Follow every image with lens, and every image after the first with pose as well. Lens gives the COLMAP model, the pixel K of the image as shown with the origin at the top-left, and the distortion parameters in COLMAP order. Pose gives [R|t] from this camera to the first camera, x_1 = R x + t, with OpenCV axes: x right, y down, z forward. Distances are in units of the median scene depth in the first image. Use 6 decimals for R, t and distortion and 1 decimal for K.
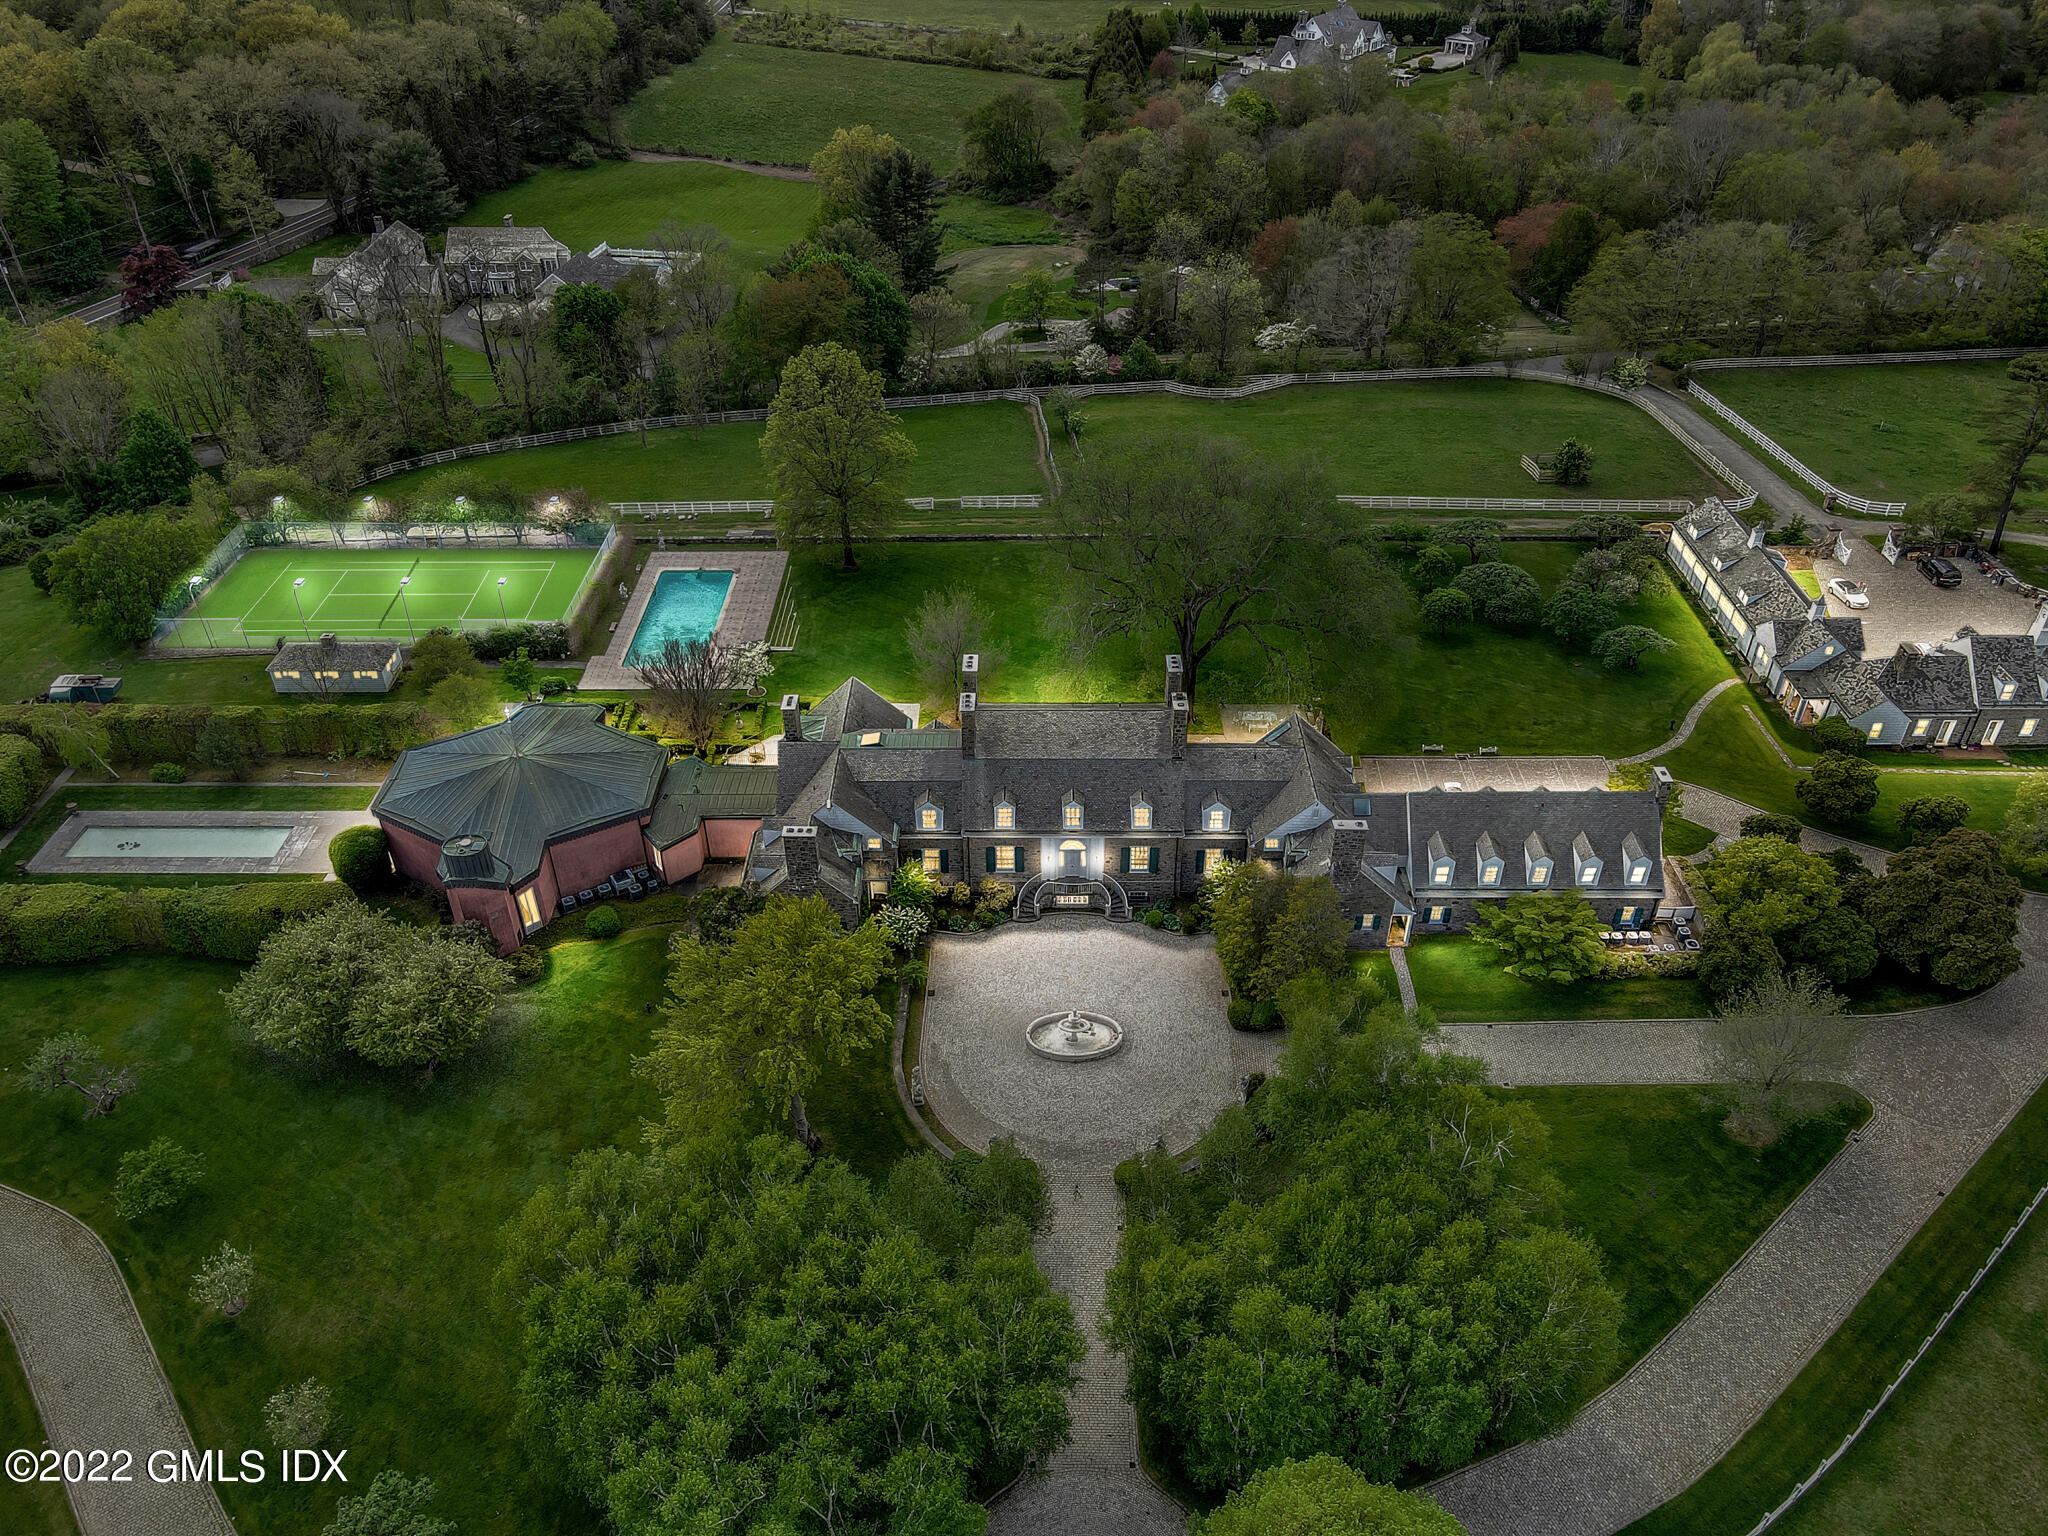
lens RADIAL K [[1524.6, 0, 1014.6], [0, 1524.6, 765.5], [0, 0, 1]] dist [0.019385, -0.009369]
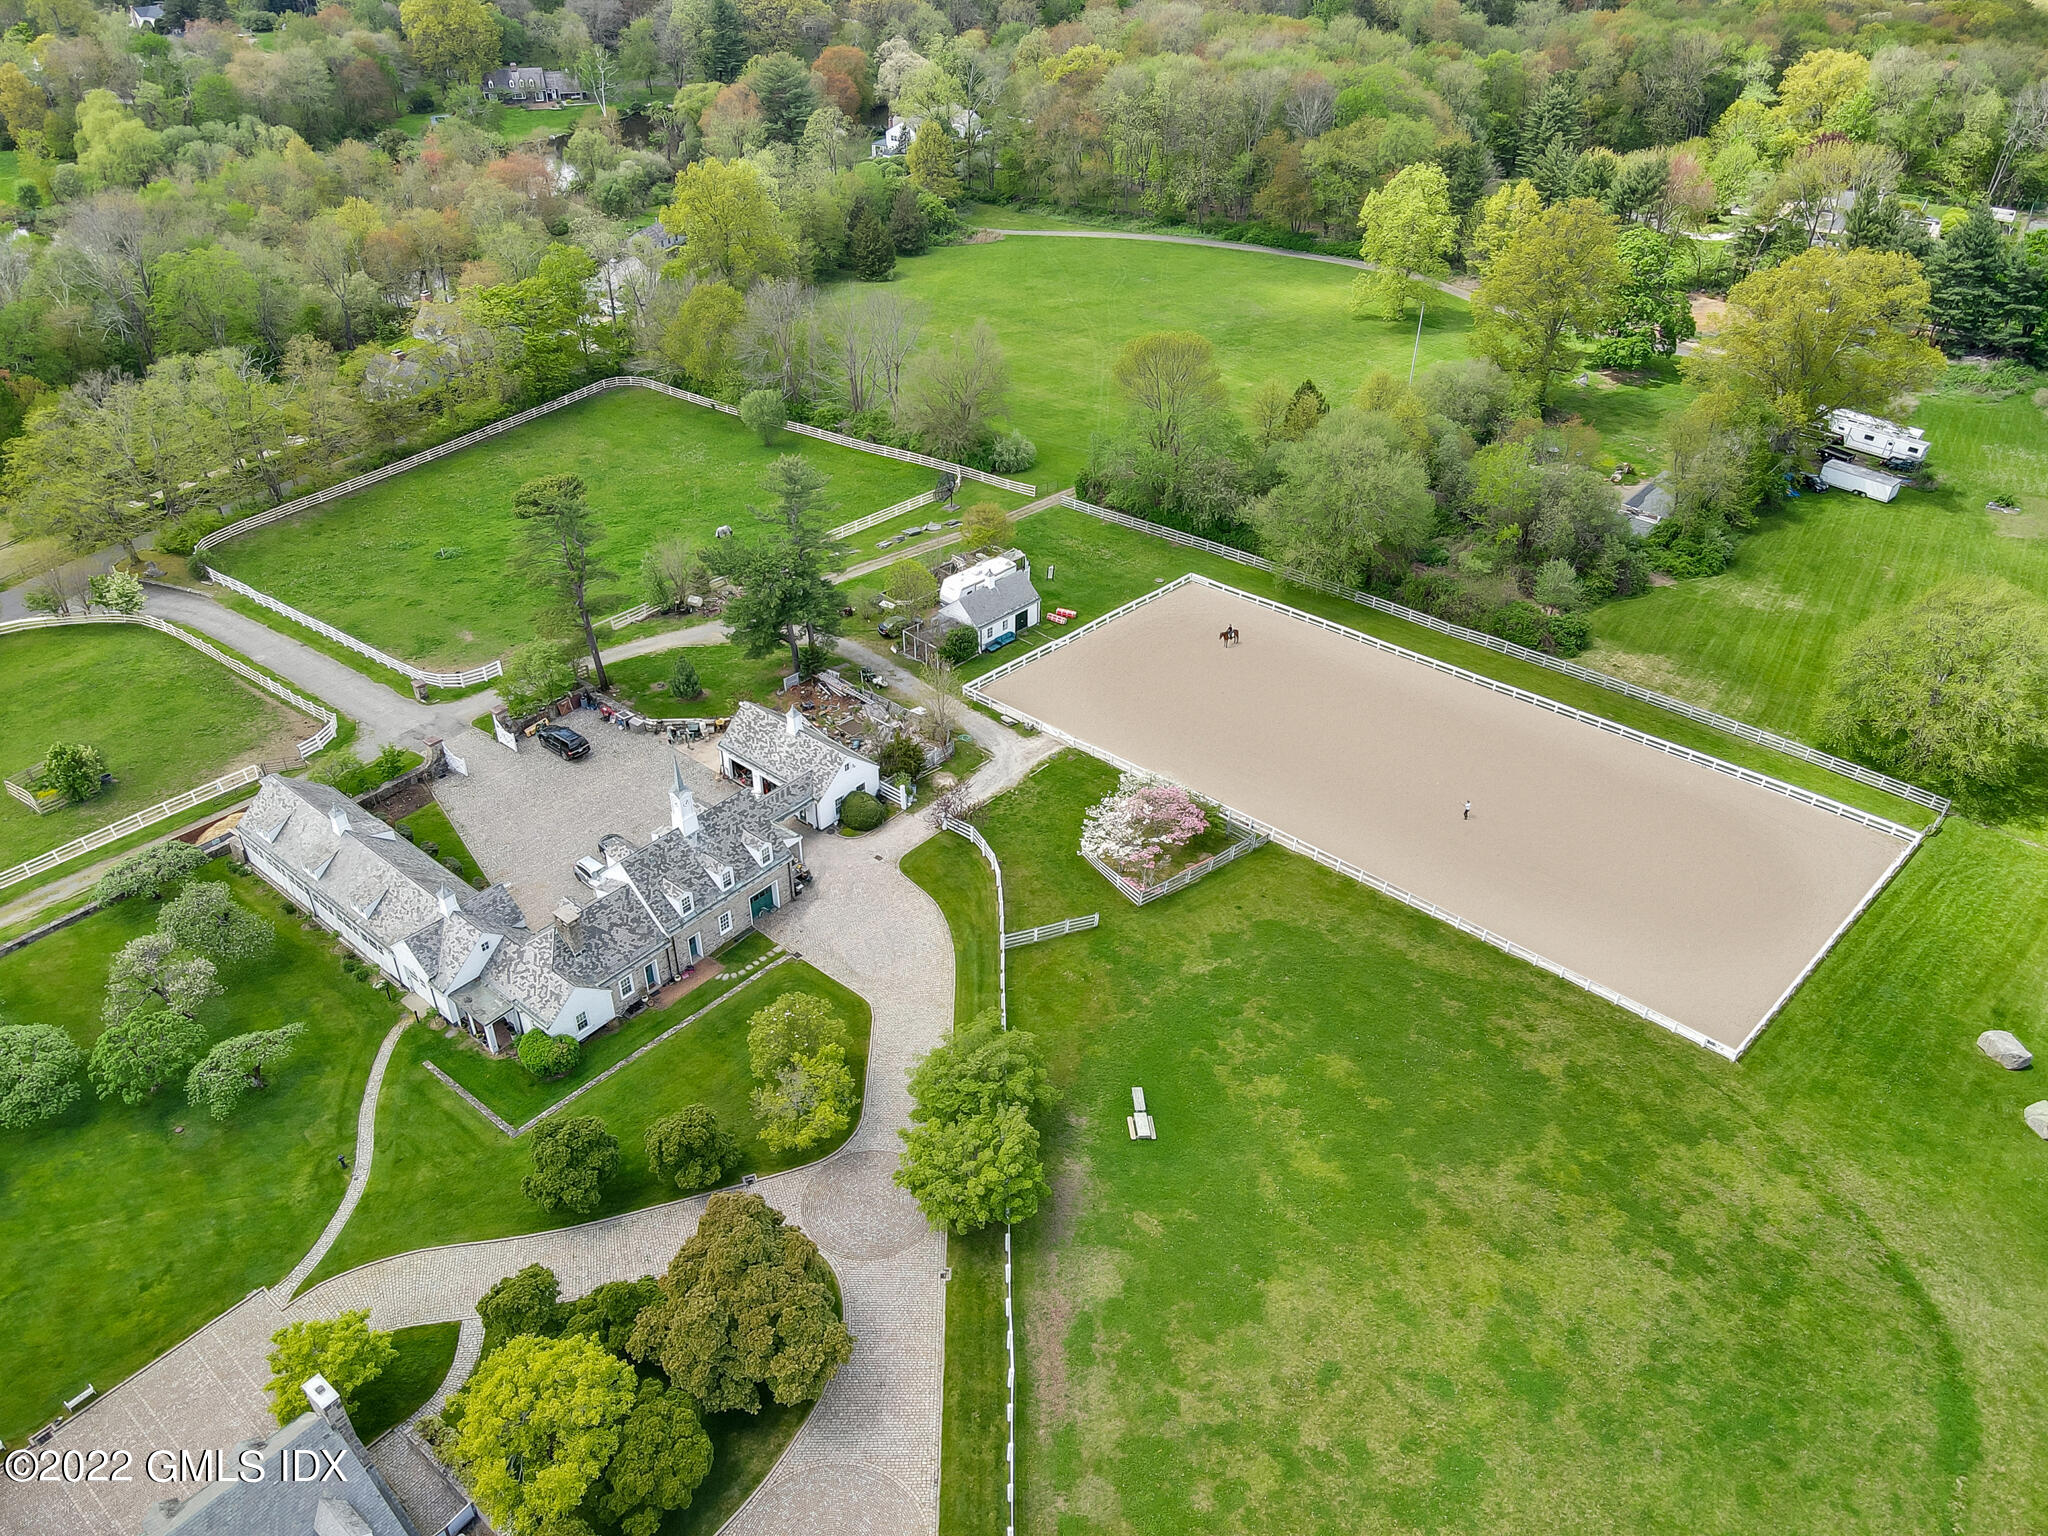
lens RADIAL K [[1524.6, 0, 1019.8], [0, 1524.6, 764.7], [0, 0, 1]] dist [0.019385, -0.009369]
pose [[0.642630, -0.429716, 0.634327, 0.153499], [0.435842, 0.885936, 0.158618, -0.097152], [-0.630133, 0.174533, 0.756617, 0.137547]]
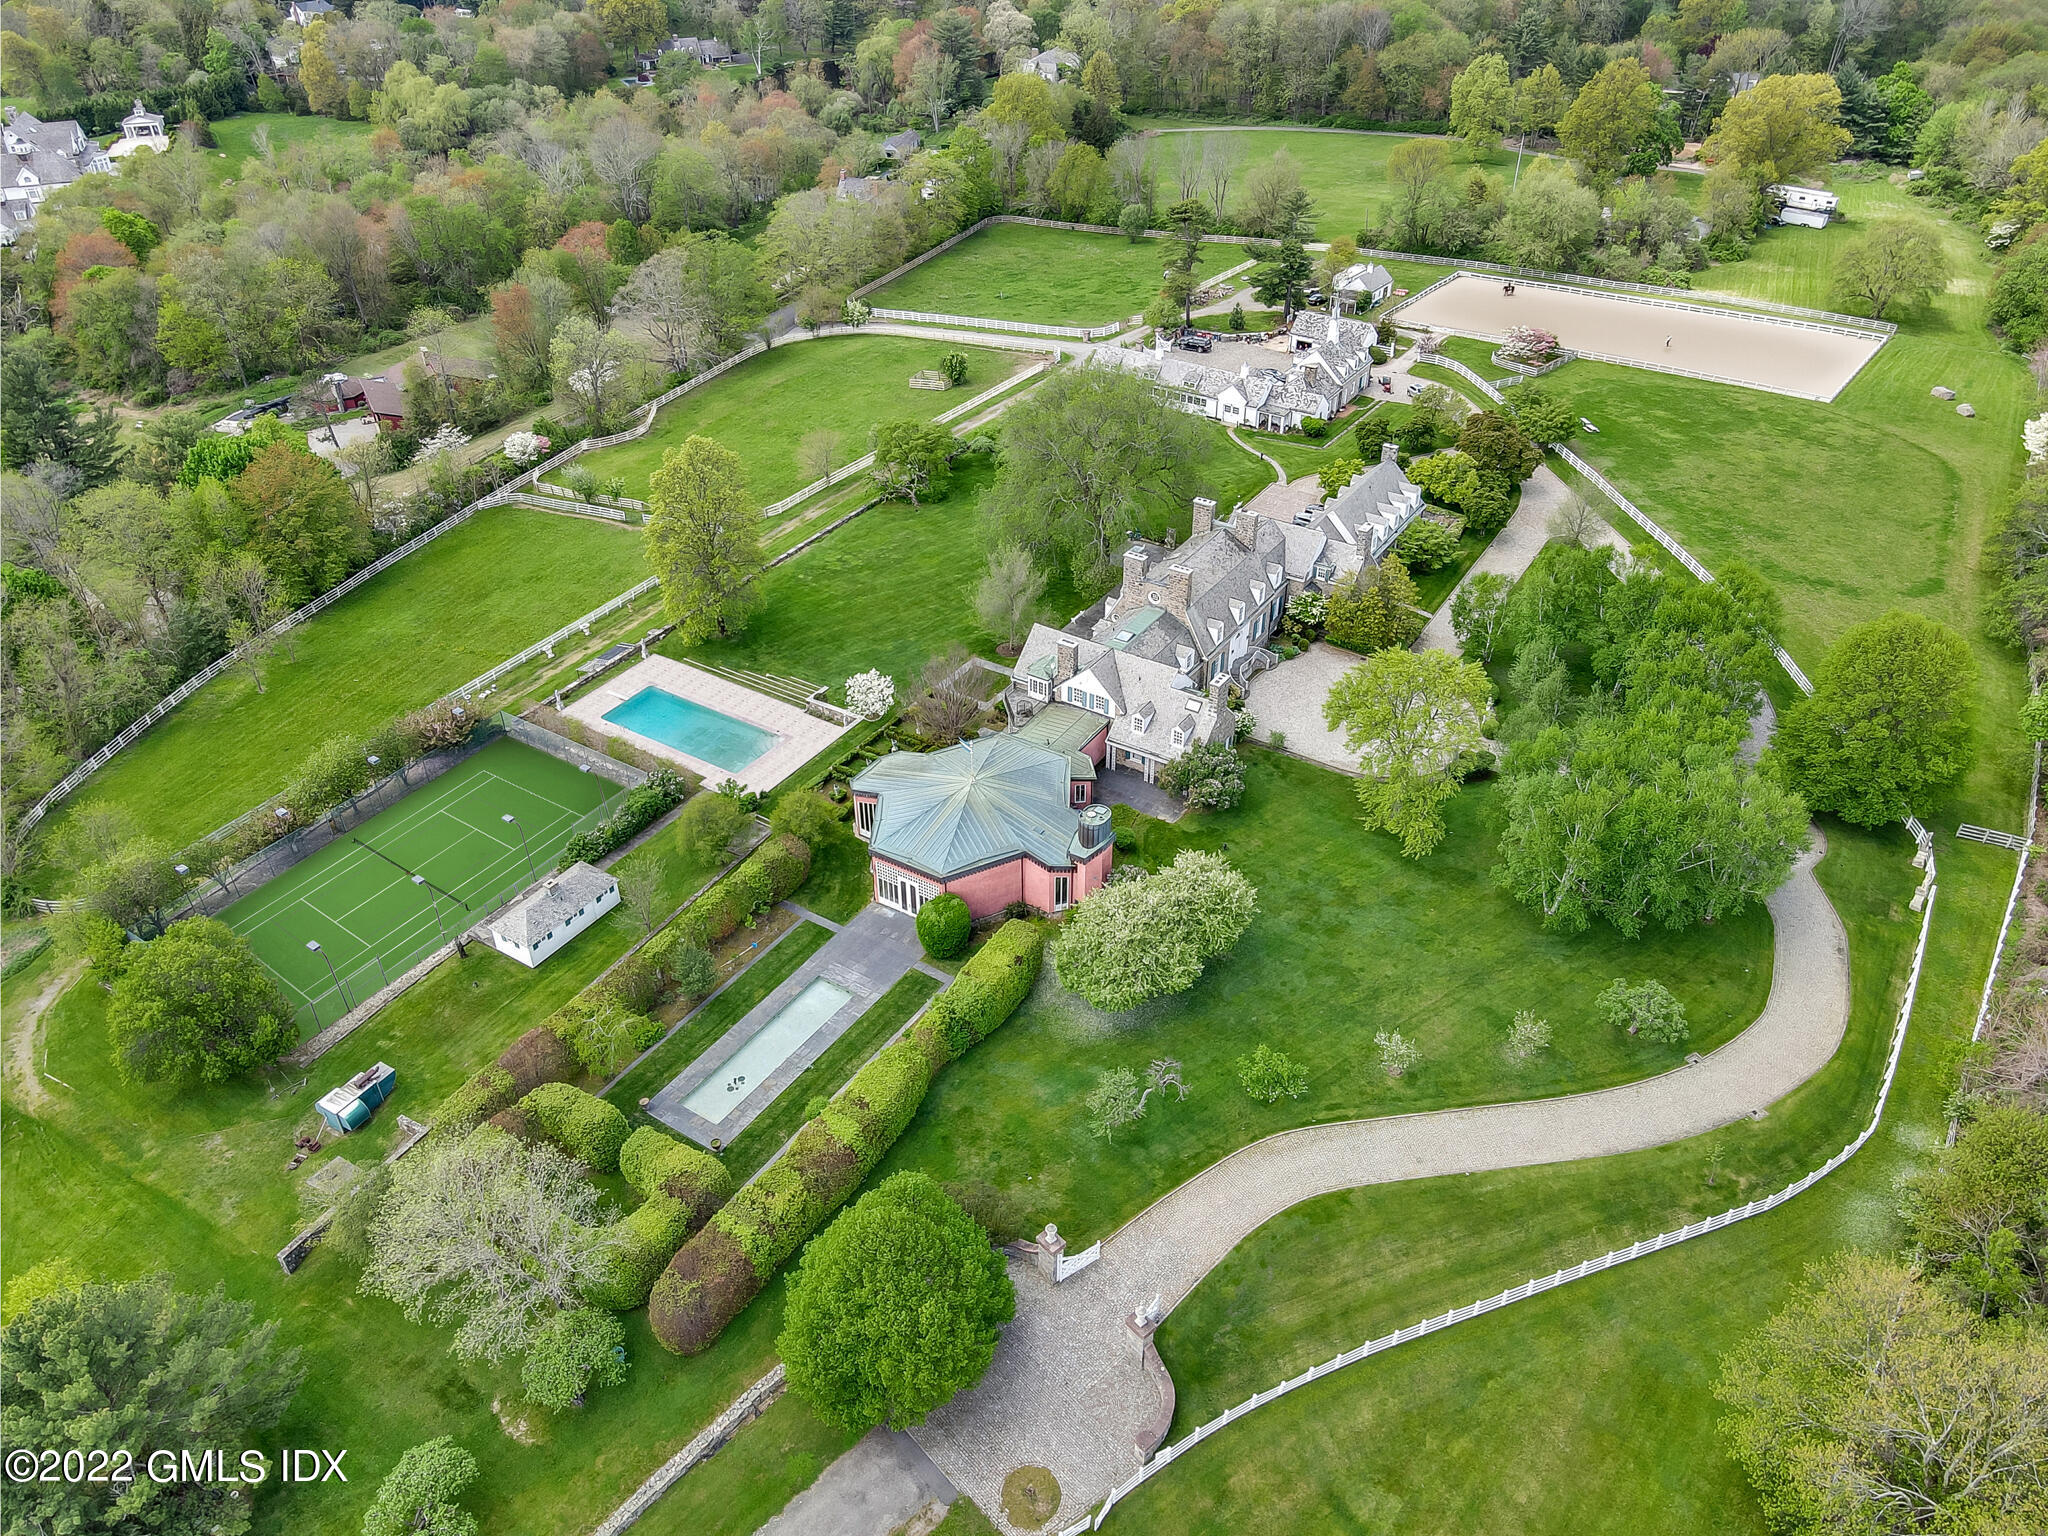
lens RADIAL K [[1524.6, 0, 1026.5], [0, 1524.6, 765.6], [0, 0, 1]] dist [0.019385, -0.009369]
pose [[0.540275, -0.484464, 0.688039, -0.556009], [0.492058, 0.845171, 0.208722, -0.121508], [-0.682629, 0.225788, 0.695009, 0.077529]]
